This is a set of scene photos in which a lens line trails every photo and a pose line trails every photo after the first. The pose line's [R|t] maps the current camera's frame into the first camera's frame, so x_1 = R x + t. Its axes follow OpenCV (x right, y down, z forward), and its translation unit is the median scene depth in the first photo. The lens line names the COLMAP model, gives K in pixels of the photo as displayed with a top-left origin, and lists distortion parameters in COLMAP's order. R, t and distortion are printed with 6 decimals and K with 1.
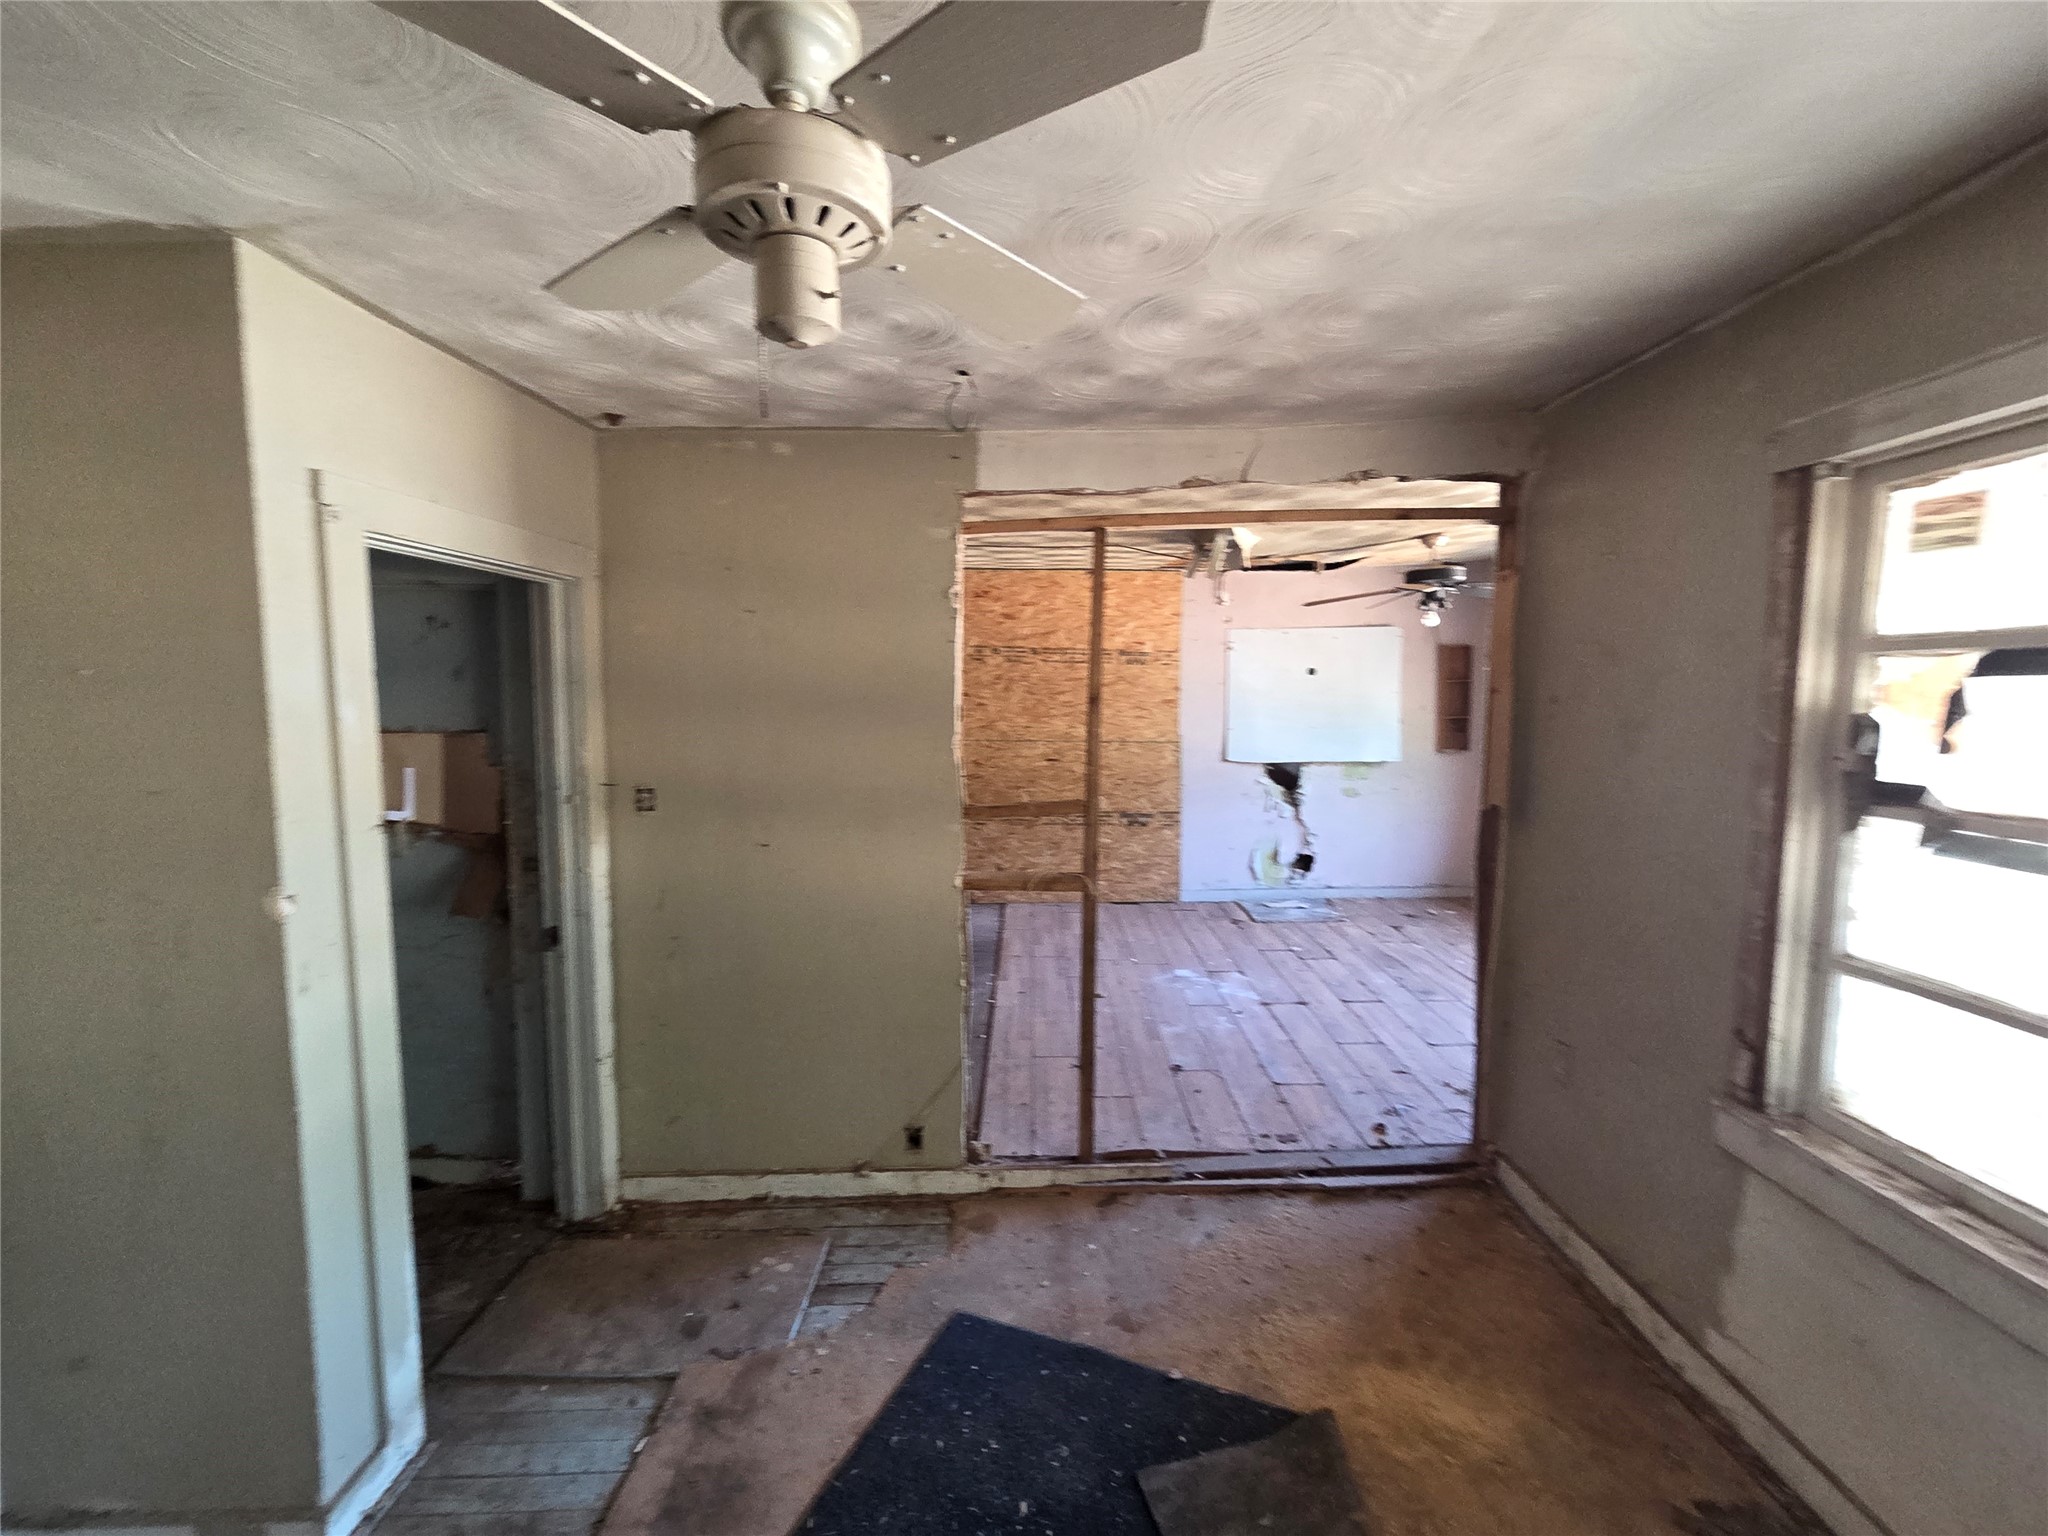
lens RADIAL K [[849.7, 0, 1030.4], [0, 849.7, 762.3], [0, 0, 1]] dist [-0.000362, -0.000055]
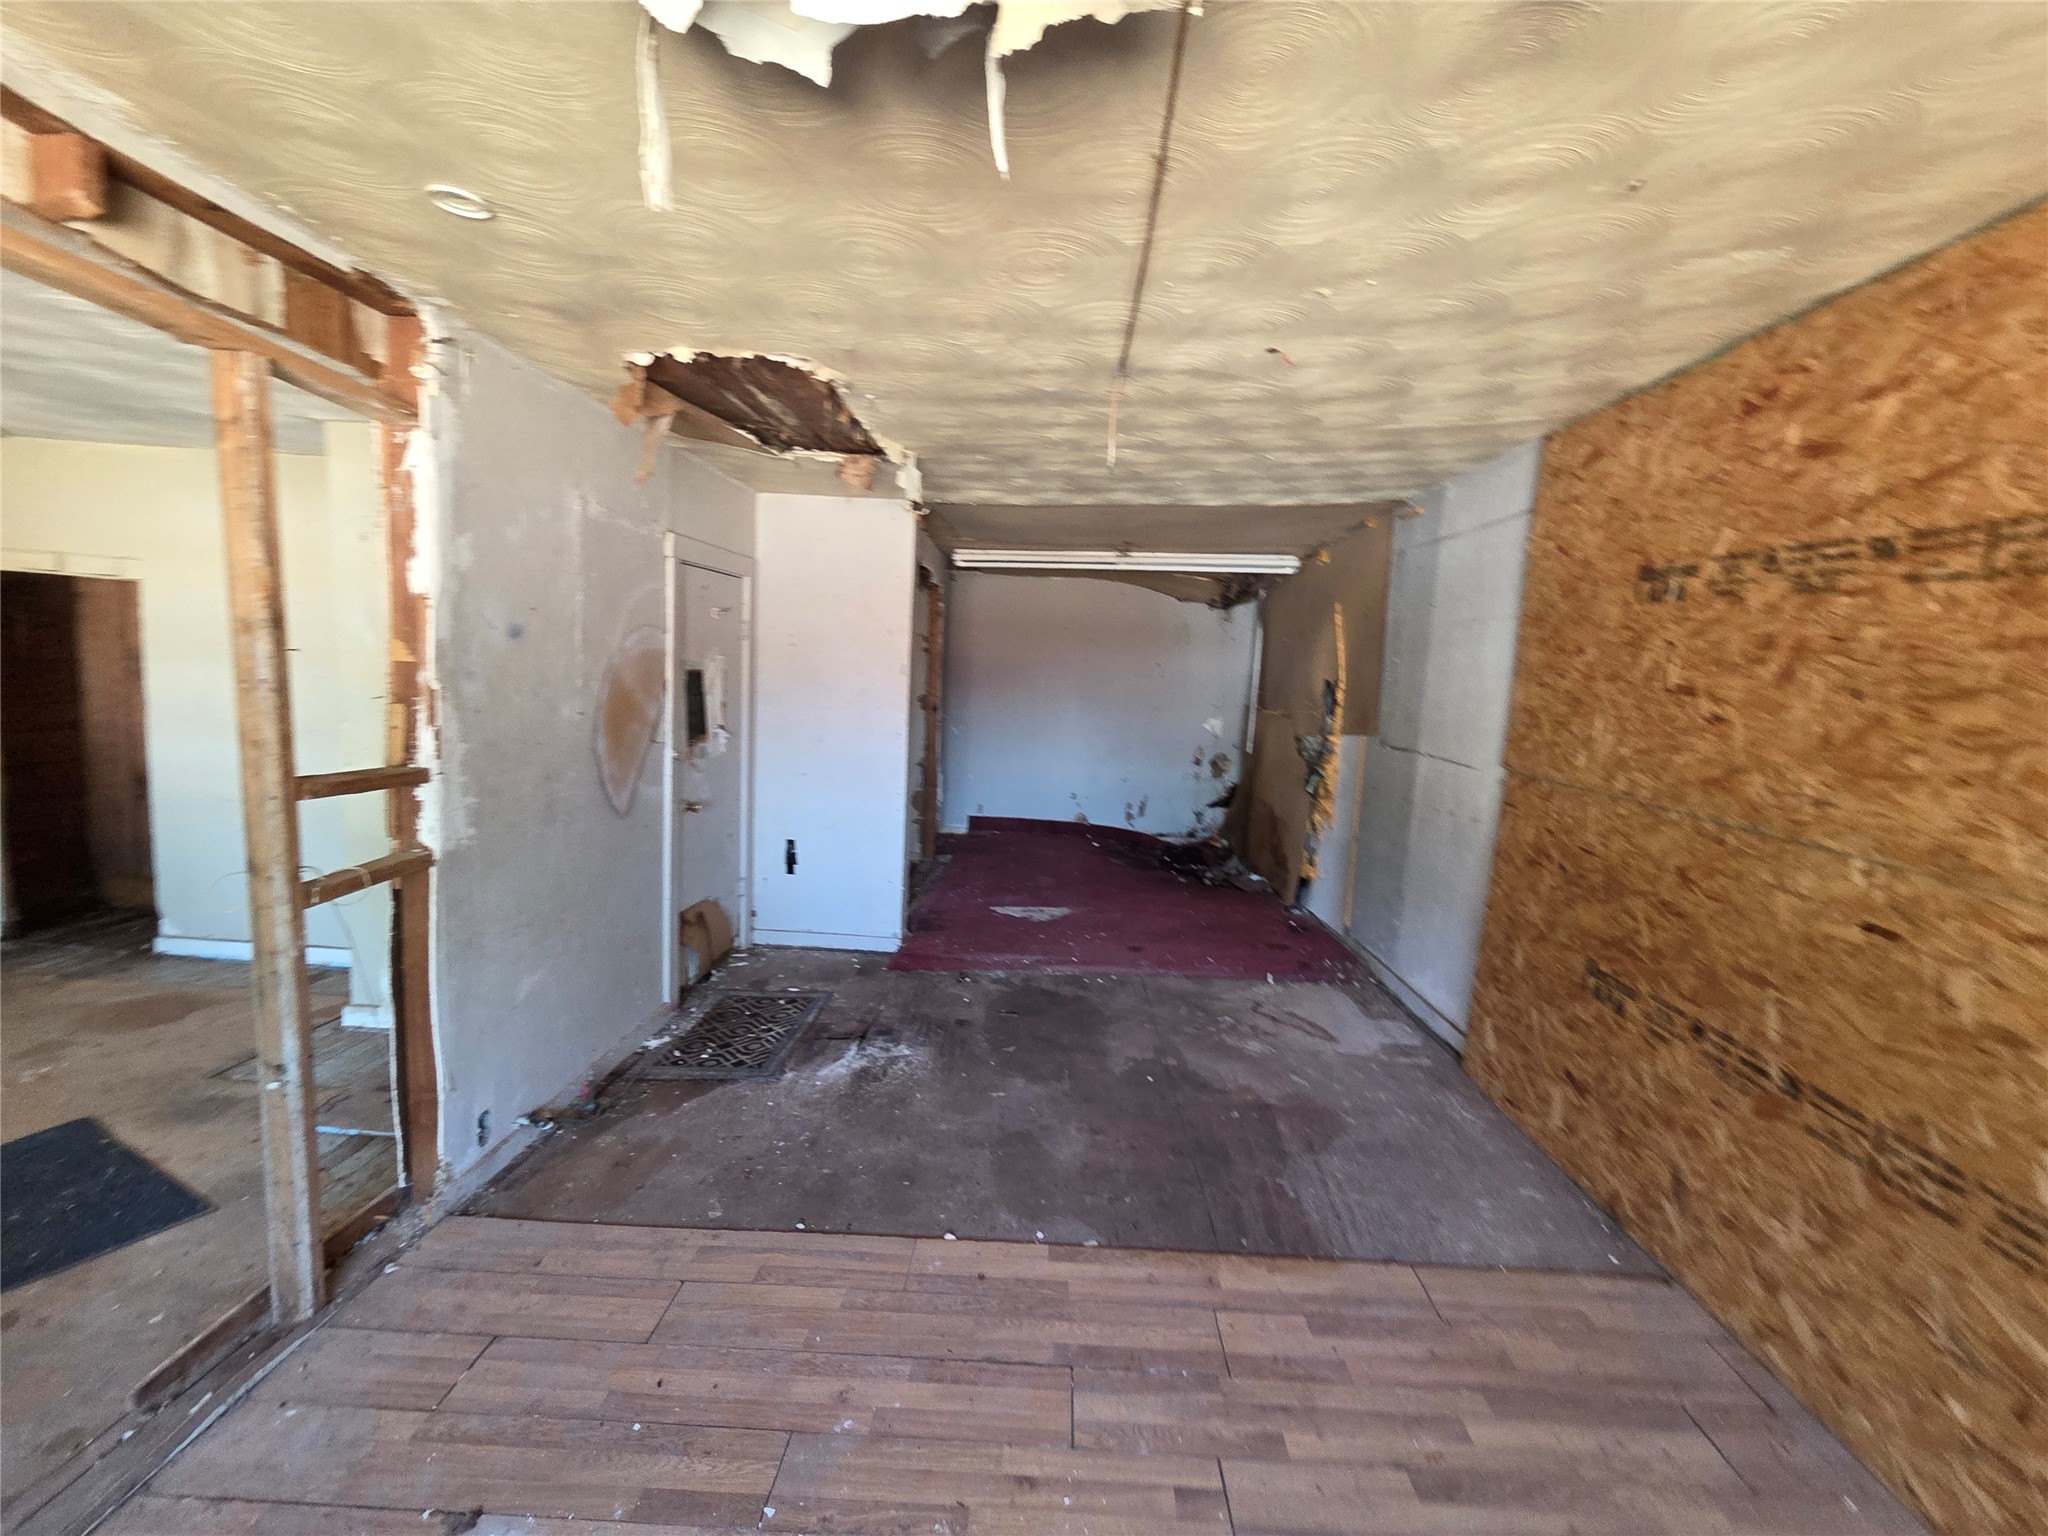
lens RADIAL K [[849.7, 0, 1030.4], [0, 849.7, 762.3], [0, 0, 1]] dist [-0.000362, -0.000055]
pose [[-0.046097, 0.113104, -0.992513, 0.389762], [-0.128126, 0.984693, 0.118164, -0.069066], [0.990686, 0.132614, -0.030900, 0.903757]]
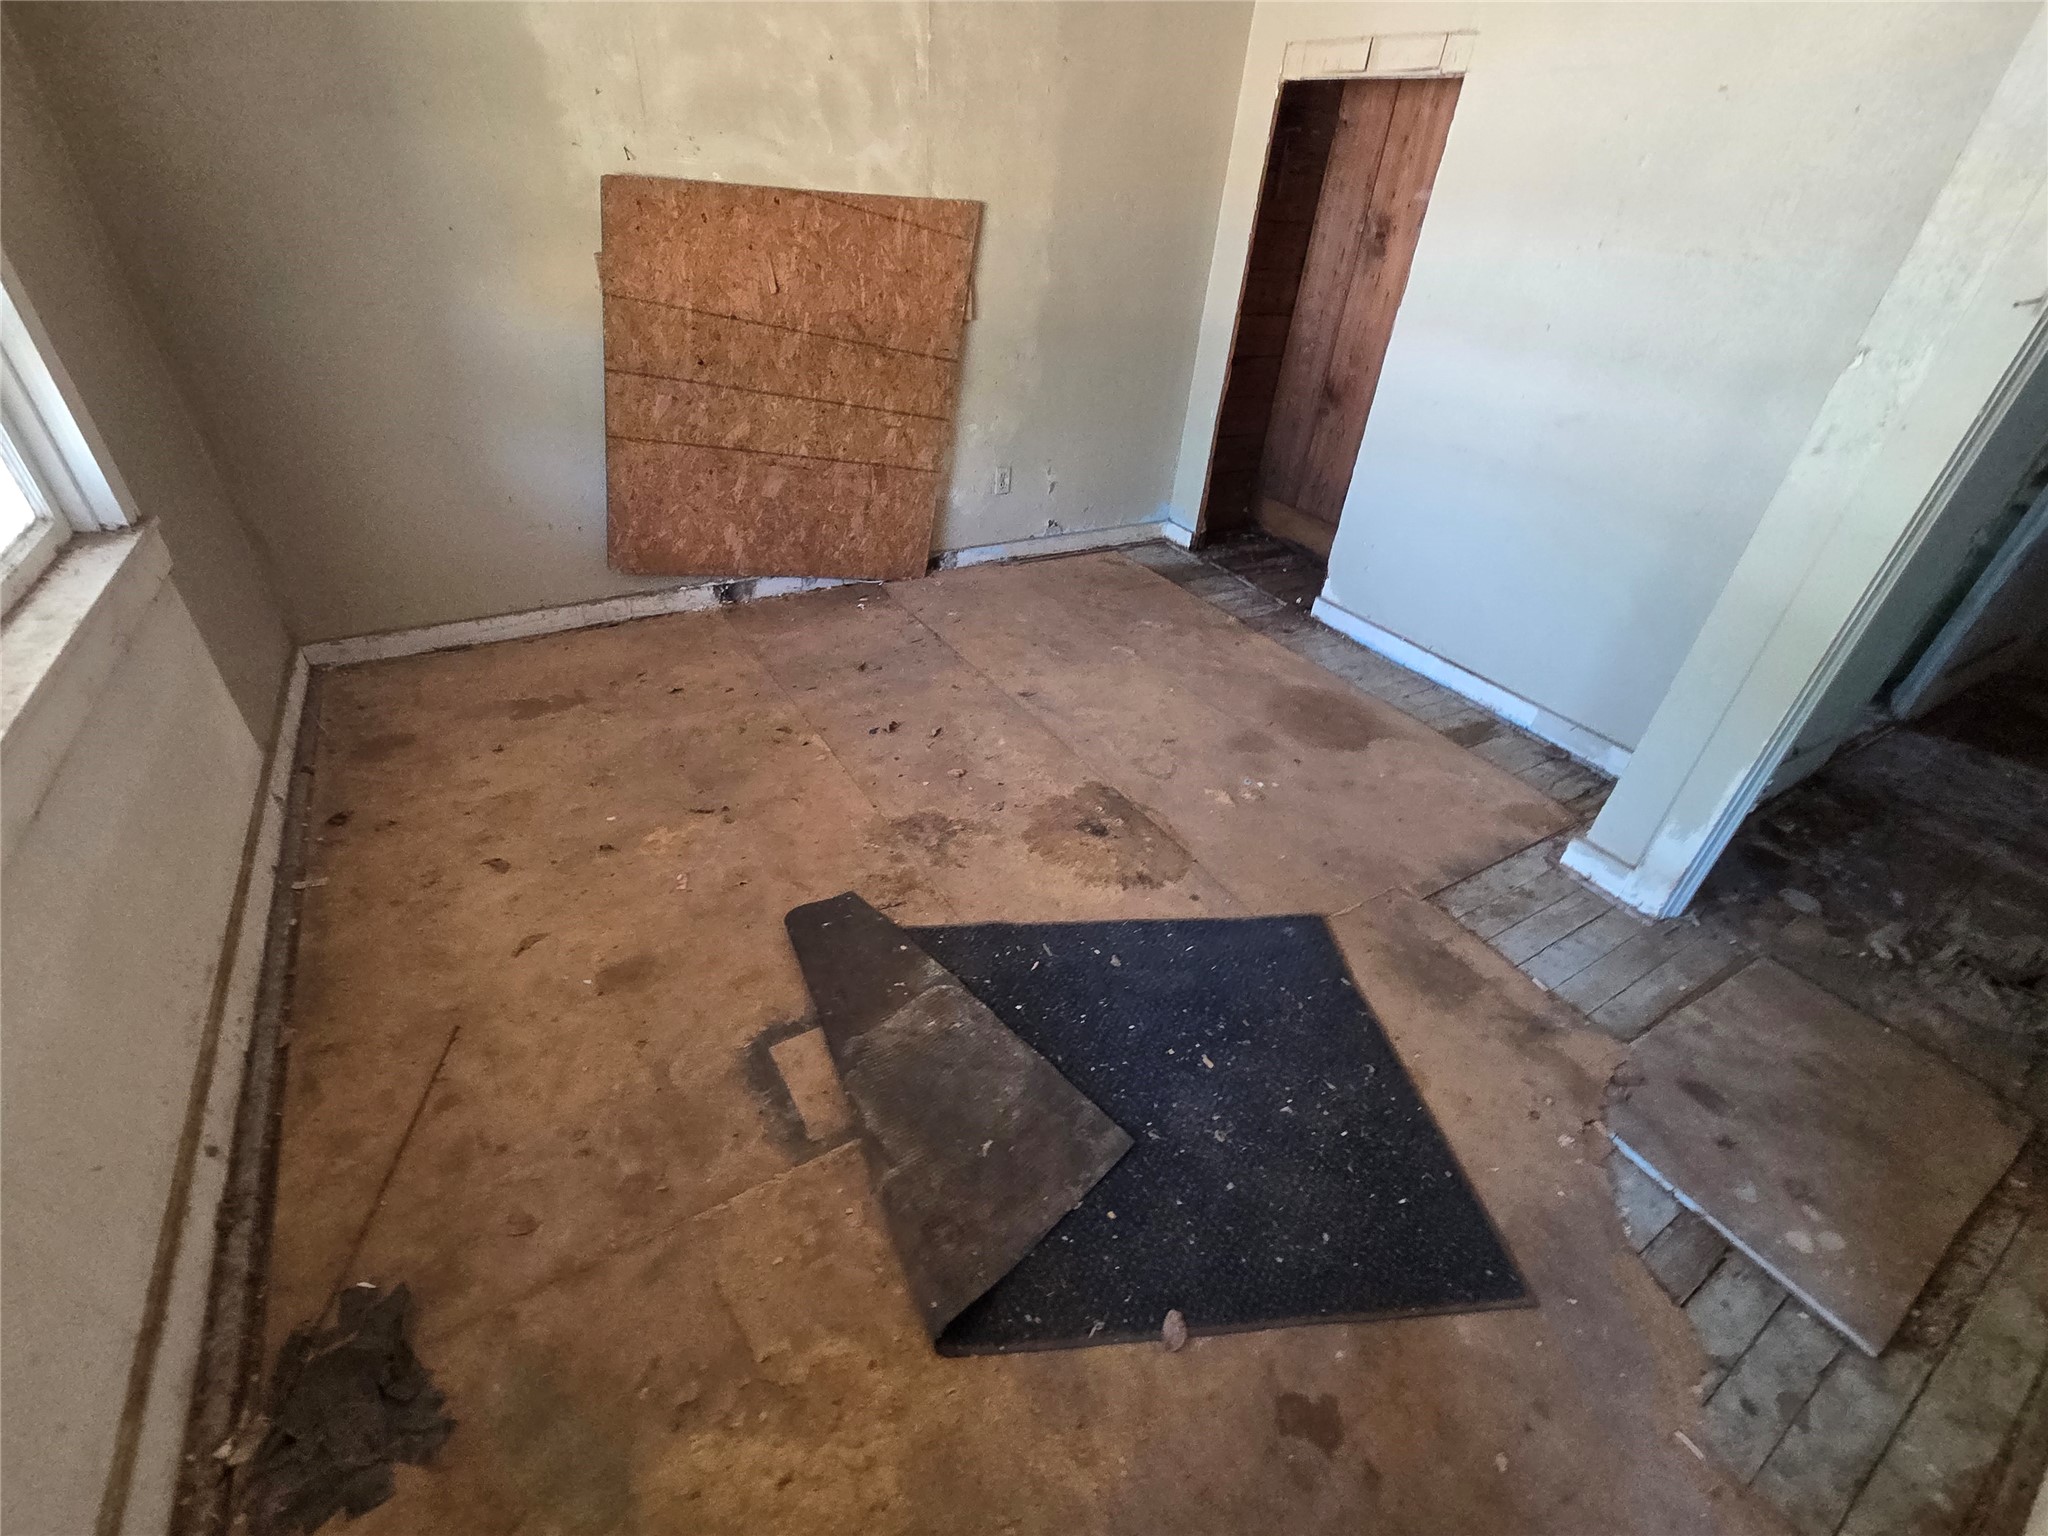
lens RADIAL K [[840.9, 0, 1007.6], [0, 840.9, 768.0], [0, 0, 1]] dist [0.000039, 0.000122]
pose [[-0.865820, 0.234412, -0.442049, 0.187172], [-0.102882, 0.781186, 0.615763, 0.013658], [0.489664, 0.578619, -0.652249, 0.457149]]
